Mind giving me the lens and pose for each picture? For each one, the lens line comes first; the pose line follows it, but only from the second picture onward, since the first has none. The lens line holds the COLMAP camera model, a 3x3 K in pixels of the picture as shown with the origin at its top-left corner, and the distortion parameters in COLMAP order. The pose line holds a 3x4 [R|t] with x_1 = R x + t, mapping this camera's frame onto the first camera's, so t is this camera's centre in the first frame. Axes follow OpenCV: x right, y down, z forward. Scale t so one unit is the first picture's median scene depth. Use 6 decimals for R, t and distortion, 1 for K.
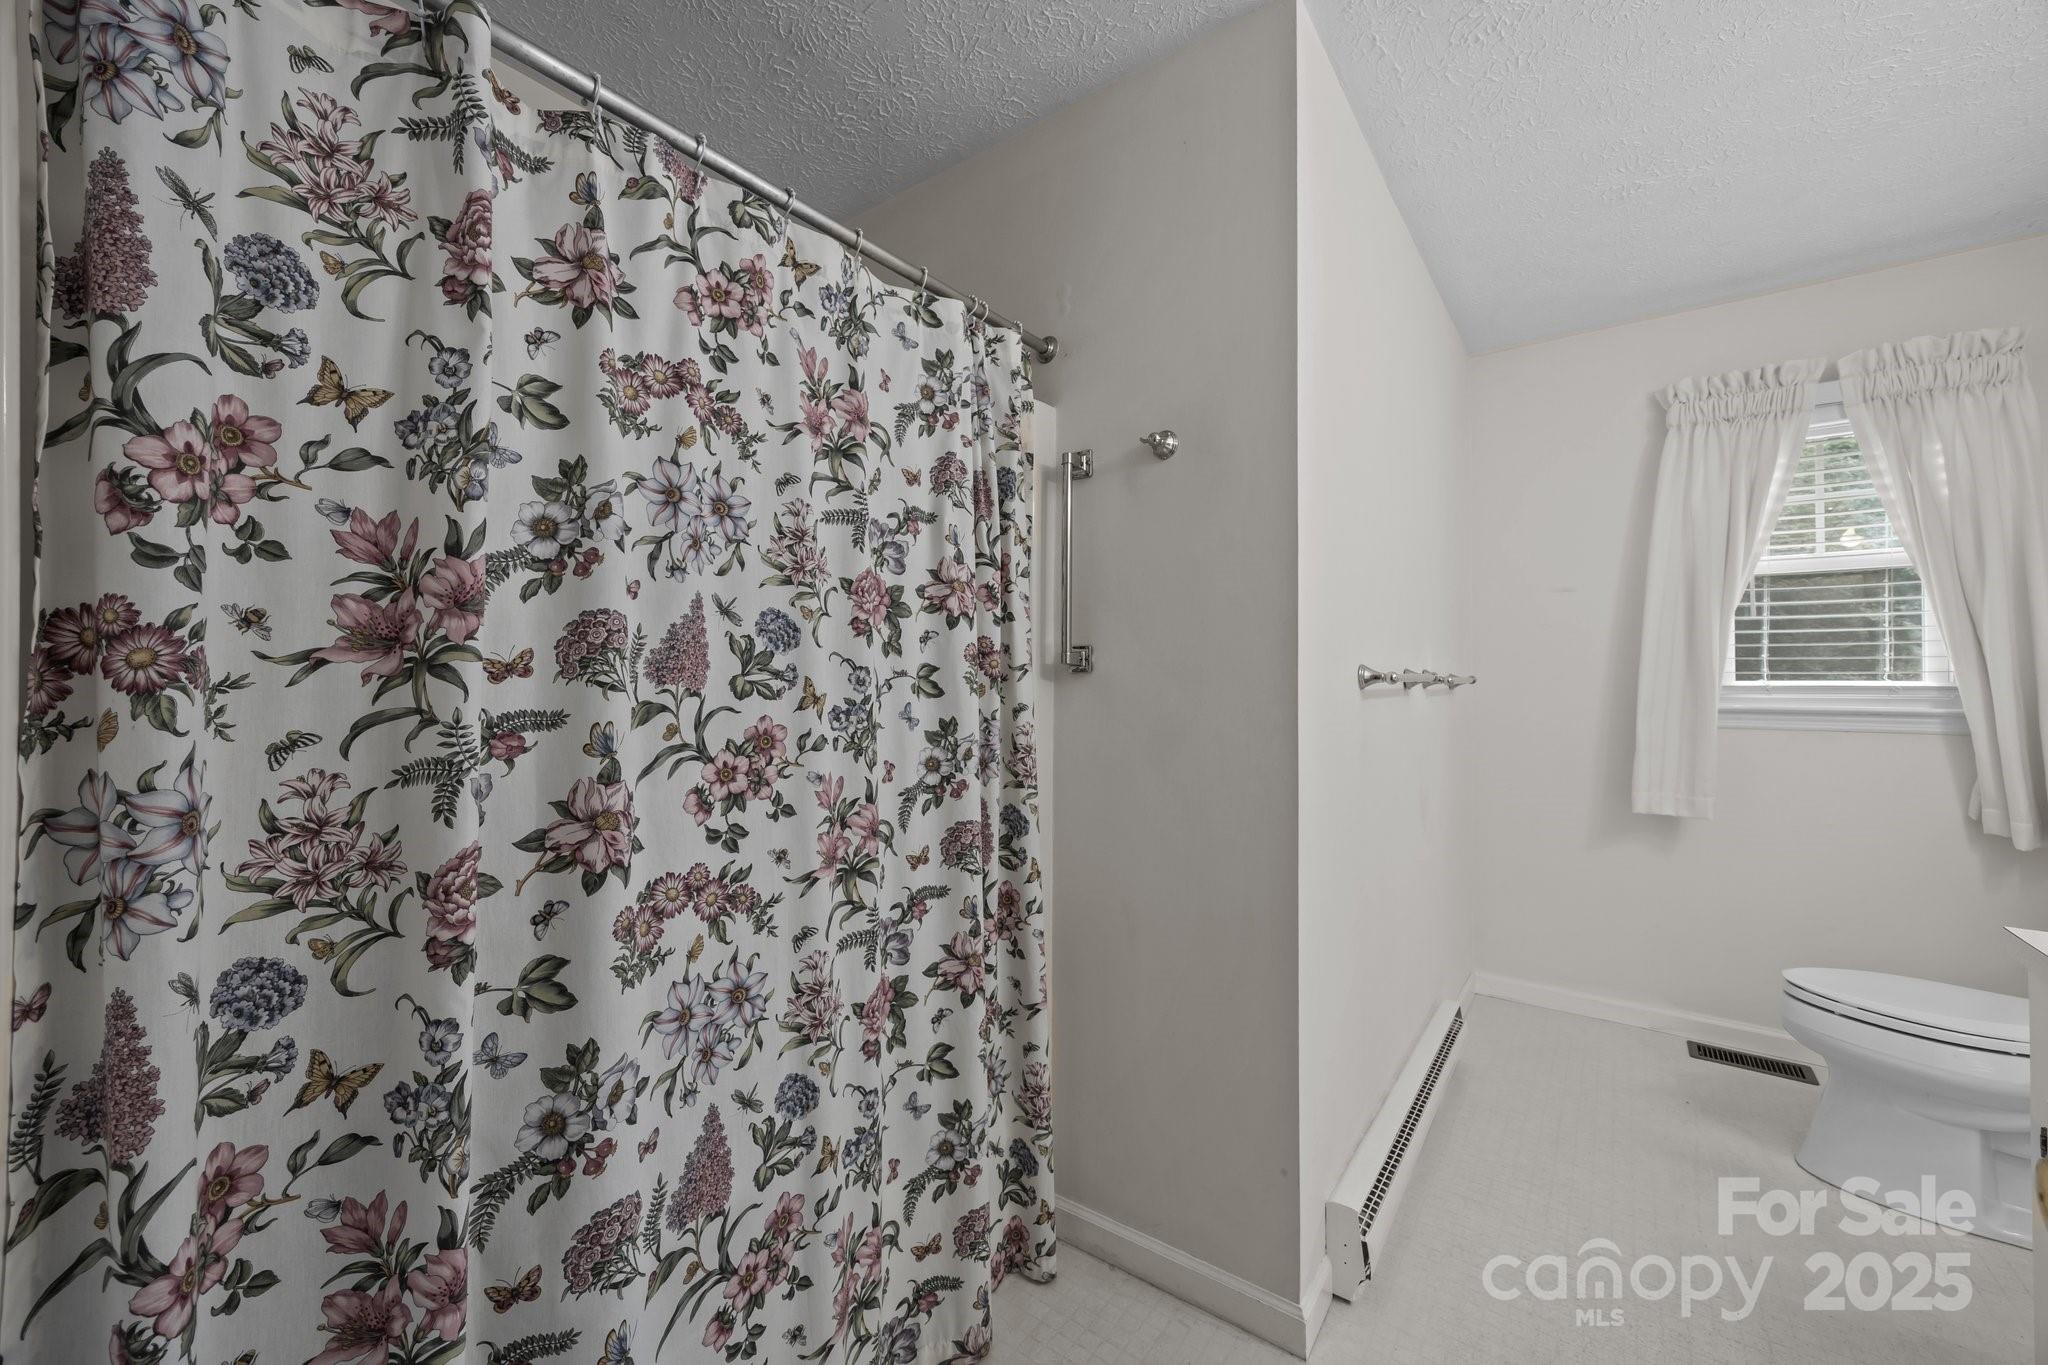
lens RADIAL K [[786.4, 0, 1029.2], [0, 786.4, 681.1], [0, 0, 1]] dist [-0.001838, 0.000315]
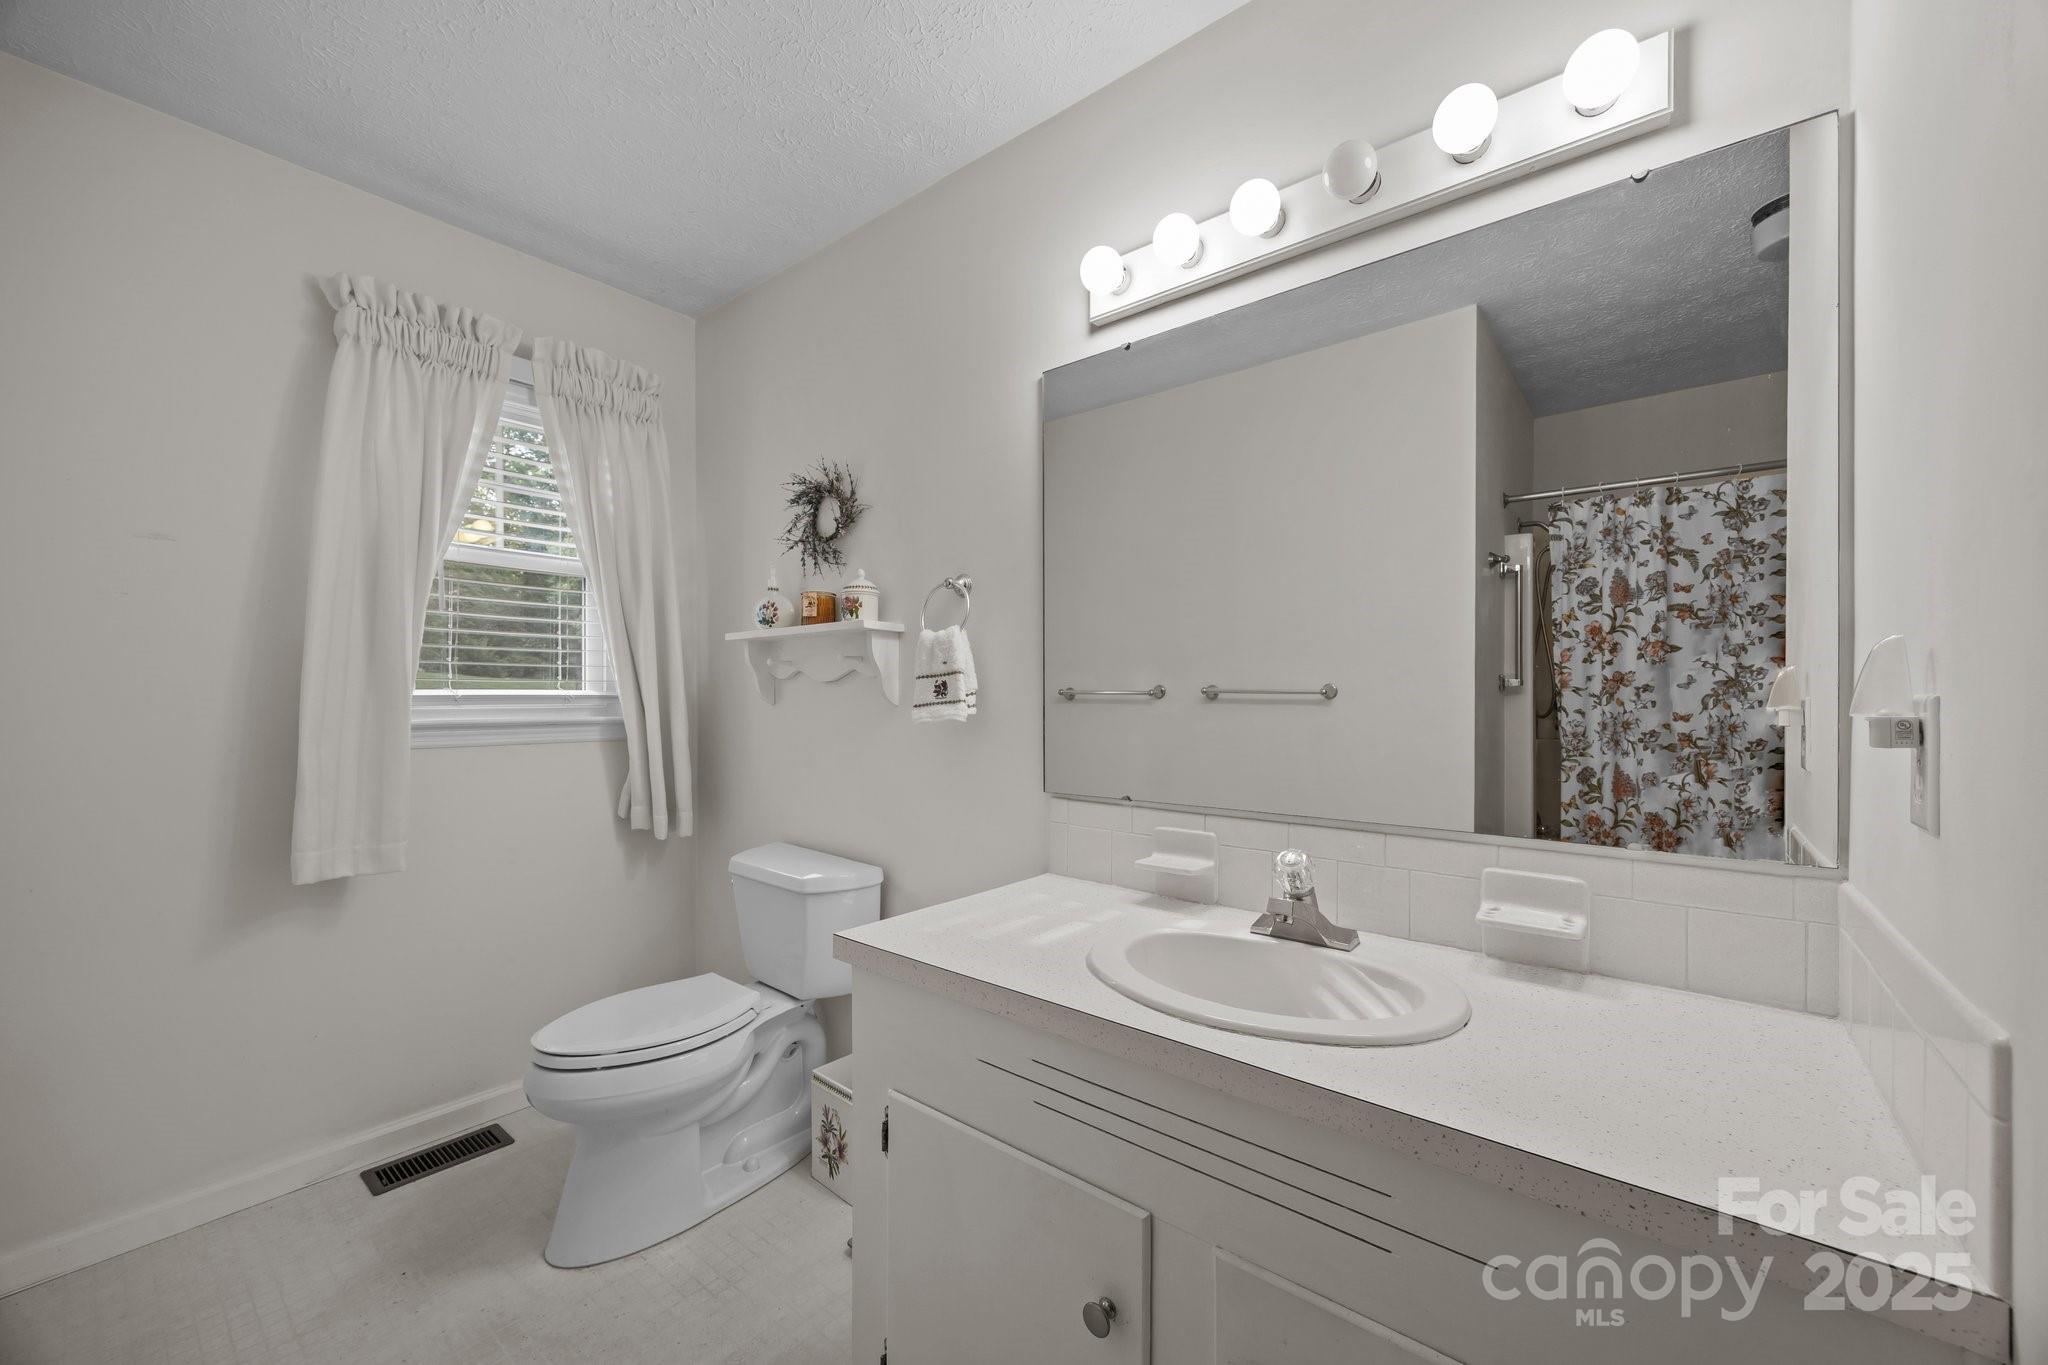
lens RADIAL K [[786.4, 0, 1029.1], [0, 786.4, 693.4], [0, 0, 1]] dist [-0.001838, 0.000315]
pose [[0.042679, 0.000157, 0.999089, 0.136286], [0.003861, 0.999992, -0.000322, 0.006565], [-0.999081, 0.003872, 0.042678, 0.369656]]
